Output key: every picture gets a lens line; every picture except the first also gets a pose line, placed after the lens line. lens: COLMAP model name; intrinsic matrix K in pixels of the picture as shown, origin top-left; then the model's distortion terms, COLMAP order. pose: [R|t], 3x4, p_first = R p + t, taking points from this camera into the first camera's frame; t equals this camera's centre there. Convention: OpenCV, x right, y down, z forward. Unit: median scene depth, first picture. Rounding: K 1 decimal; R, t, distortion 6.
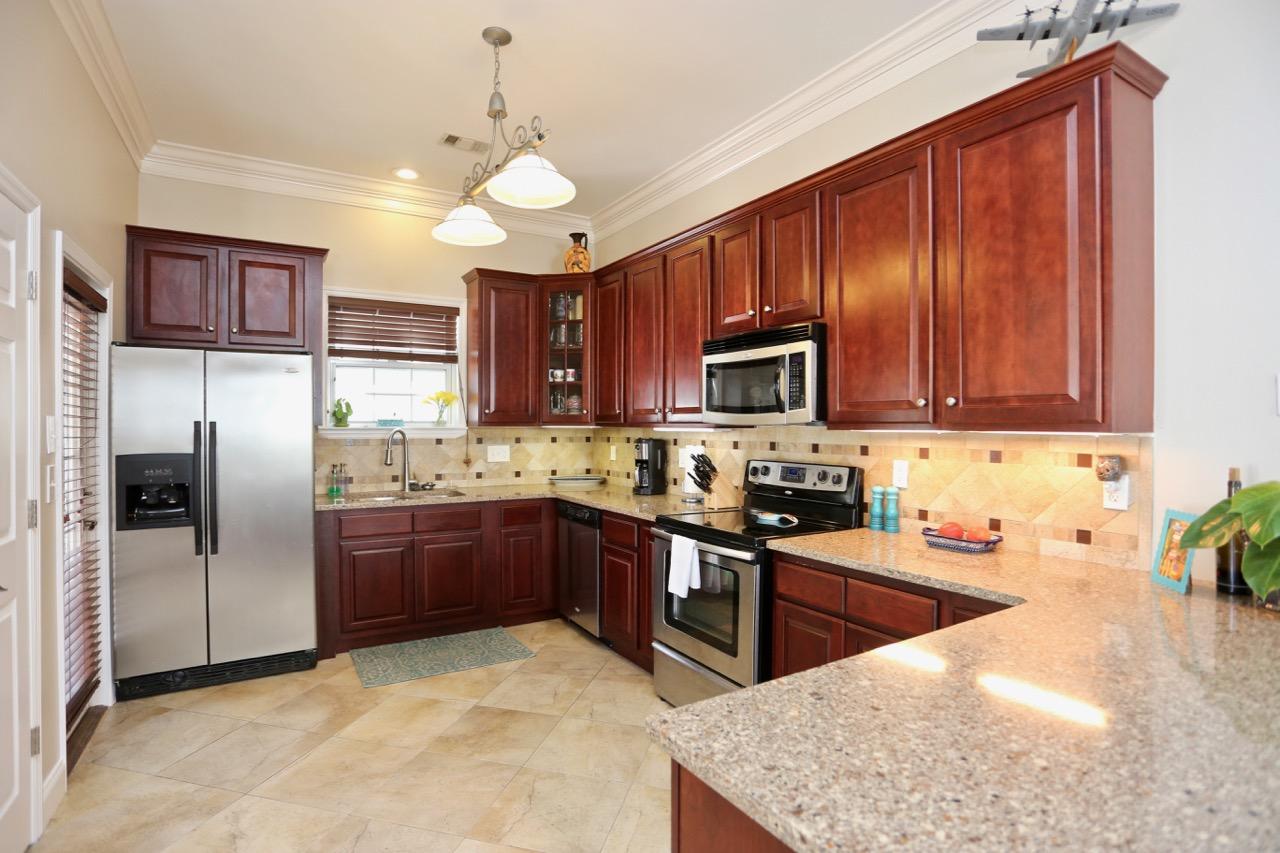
lens RADIAL K [[629.3, 0, 633.2], [0, 629.3, 425.9], [0, 0, 1]] dist [-0.036733, 0.000429]
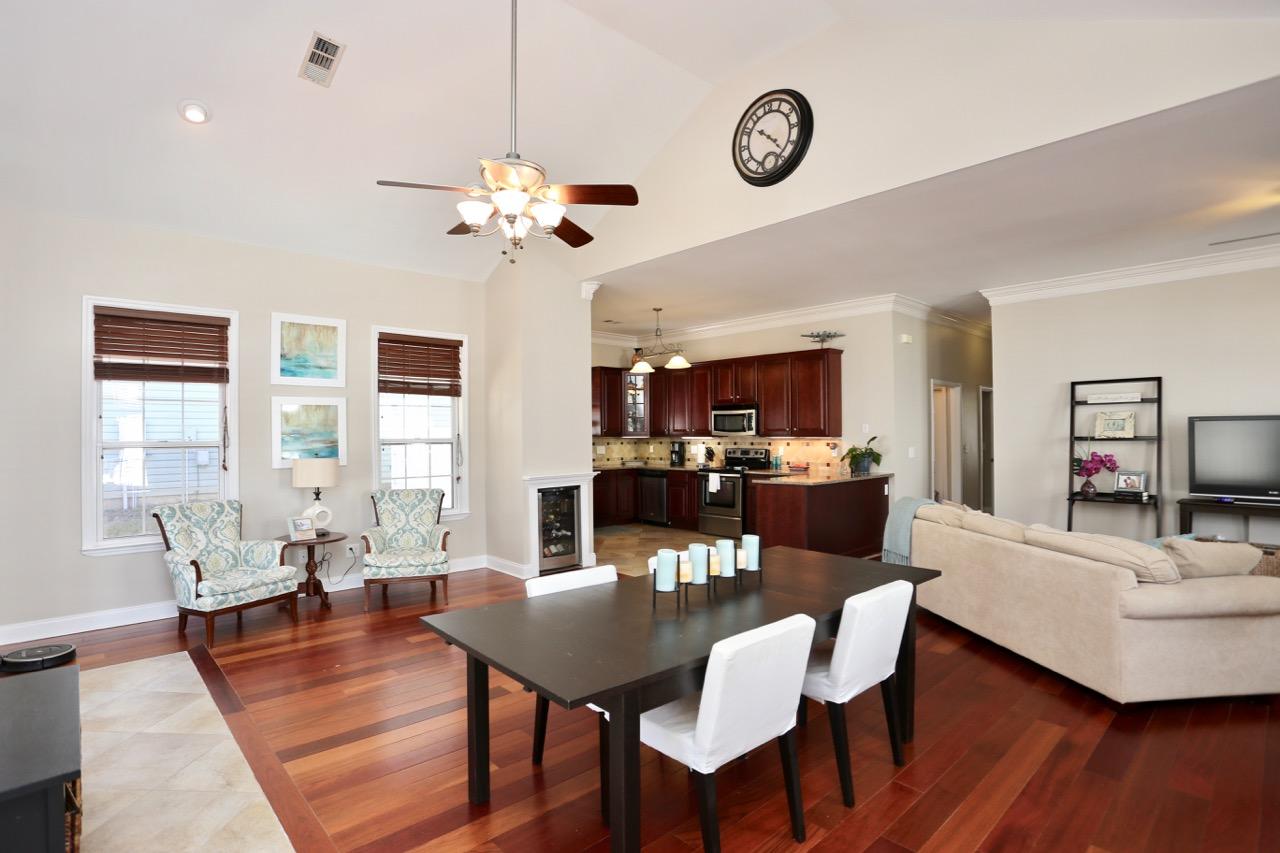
lens RADIAL K [[629.3, 0, 633.2], [0, 629.3, 425.9], [0, 0, 1]] dist [-0.036733, 0.000429]
pose [[0.980231, -0.004976, 0.197795, -0.891122], [0.007734, 0.999883, -0.013174, -0.013595], [-0.197706, 0.014444, 0.980155, -1.877206]]
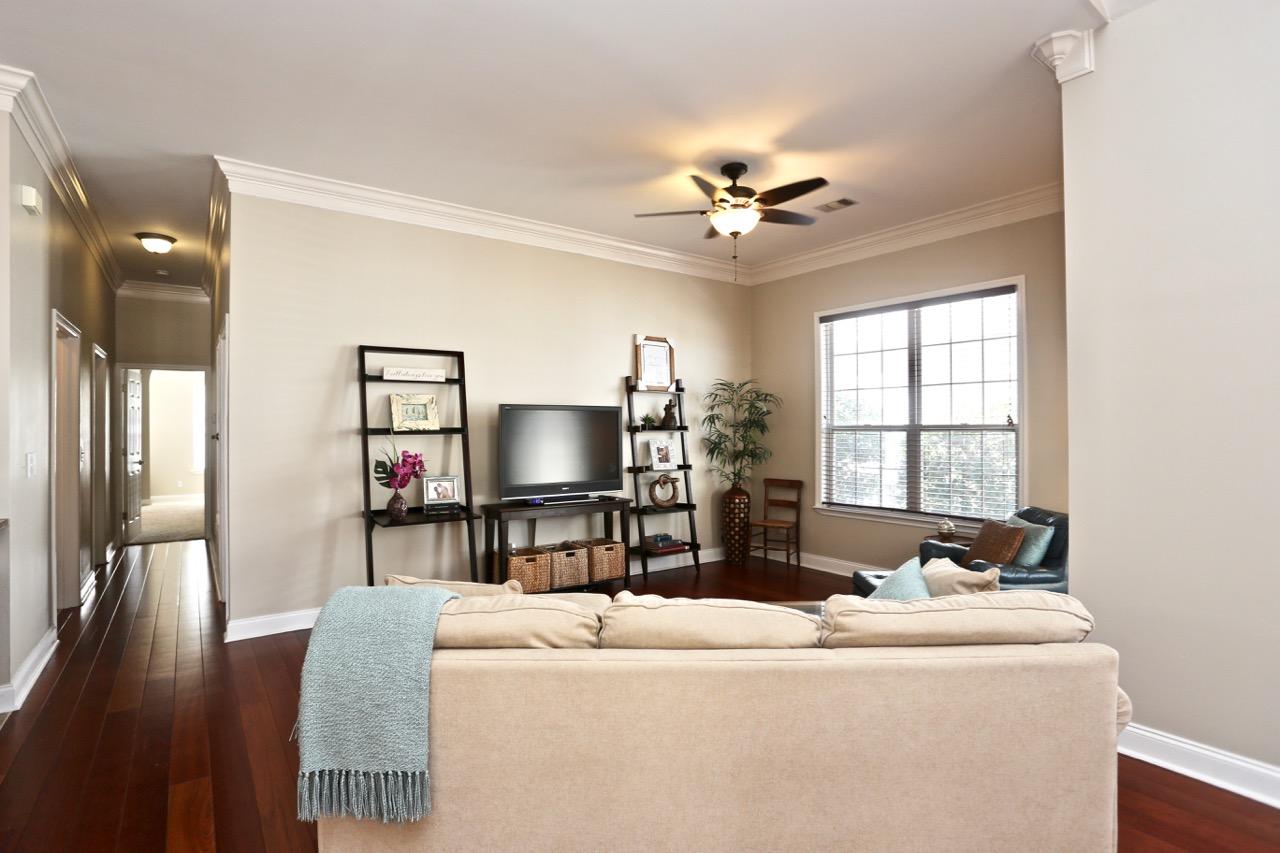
lens RADIAL K [[629.3, 0, 633.2], [0, 629.3, 425.9], [0, 0, 1]] dist [-0.036733, 0.000429]
pose [[-0.090771, 0.002437, 0.995869, -0.422709], [0.003013, 0.999993, -0.002172, 0.007107], [-0.995867, 0.002803, -0.090778, -0.481638]]
